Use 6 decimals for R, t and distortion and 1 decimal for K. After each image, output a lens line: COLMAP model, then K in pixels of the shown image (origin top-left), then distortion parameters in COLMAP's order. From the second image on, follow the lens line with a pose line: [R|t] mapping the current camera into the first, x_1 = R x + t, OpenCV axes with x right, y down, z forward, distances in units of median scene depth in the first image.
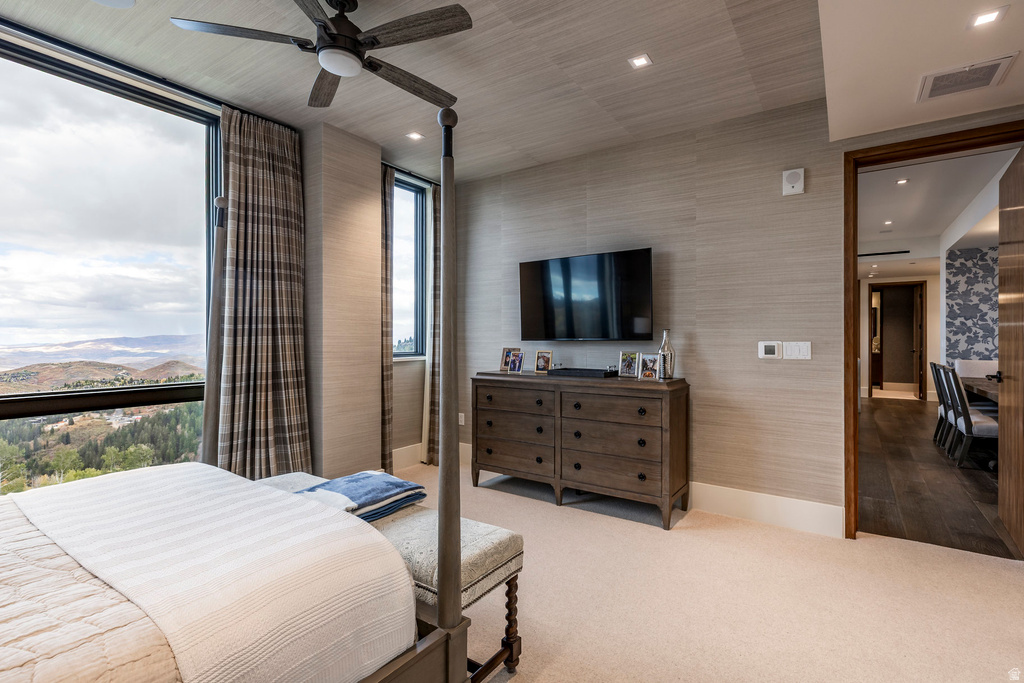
lens RADIAL K [[461.8, 0, 515.3], [0, 461.8, 336.5], [0, 0, 1]] dist [0.007291, -0.000612]
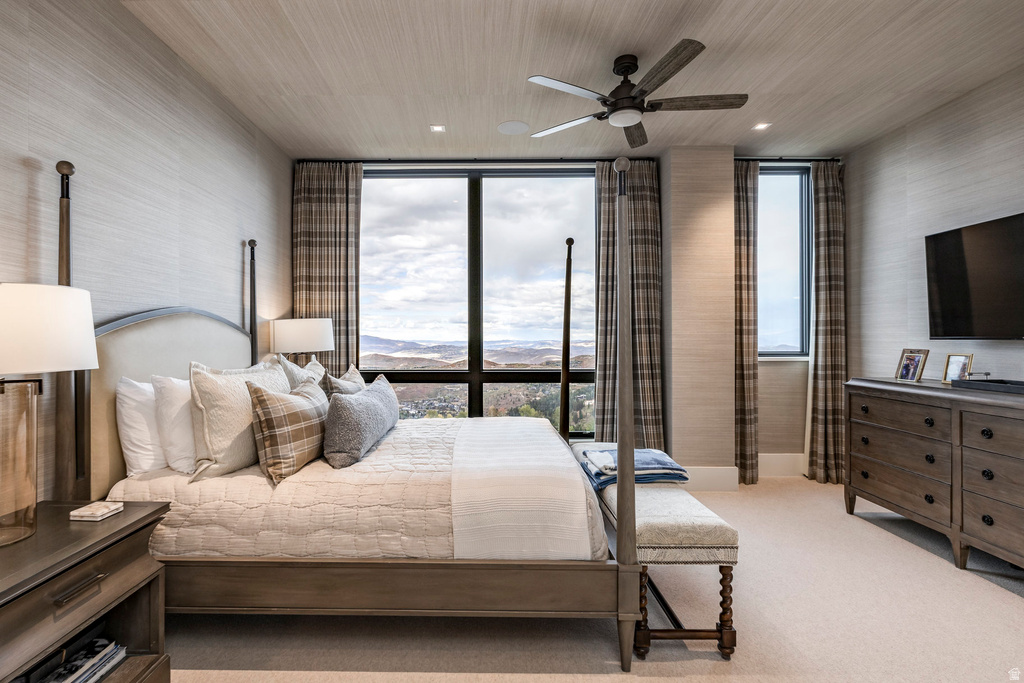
lens RADIAL K [[486.7, 0, 509.1], [0, 486.7, 332.6], [0, 0, 1]] dist [0.000877, 0.000278]
pose [[0.581612, -0.007345, -0.813433, 0.325471], [0.004490, 0.999973, -0.005819, -0.001100], [0.813454, -0.000268, 0.581630, -0.016013]]
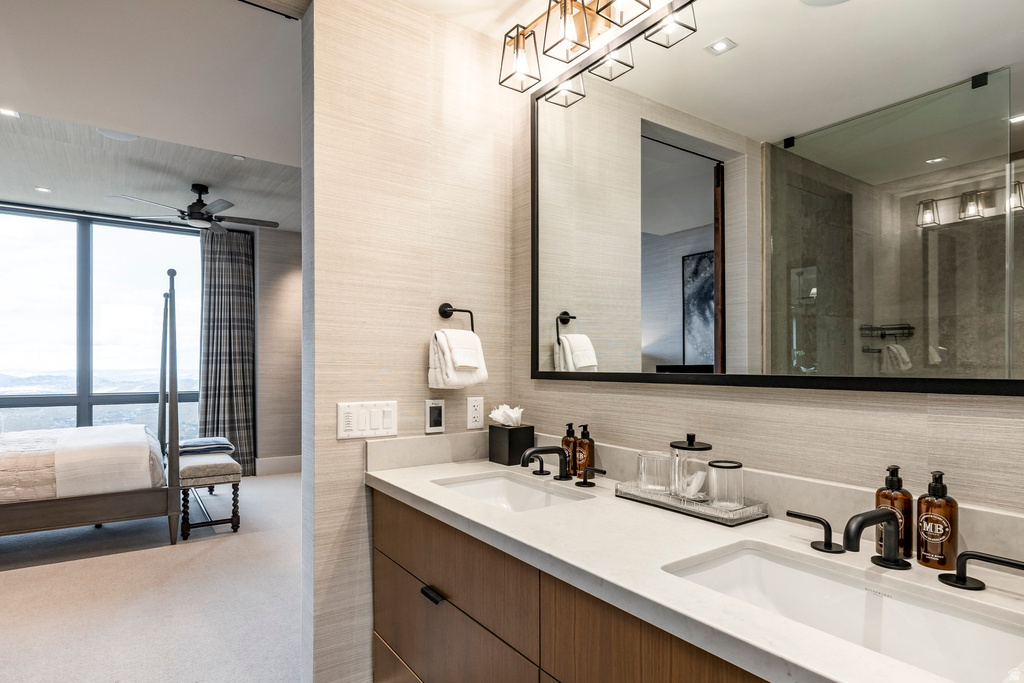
lens RADIAL K [[539.8, 0, 483.2], [0, 539.8, 362.5], [0, 0, 1]] dist [0.003225, 0.000693]
pose [[0.919066, -0.002575, -0.394096, 1.020634], [0.002467, 0.999997, -0.000782, -0.001889], [0.394096, -0.000254, 0.919069, -0.388100]]
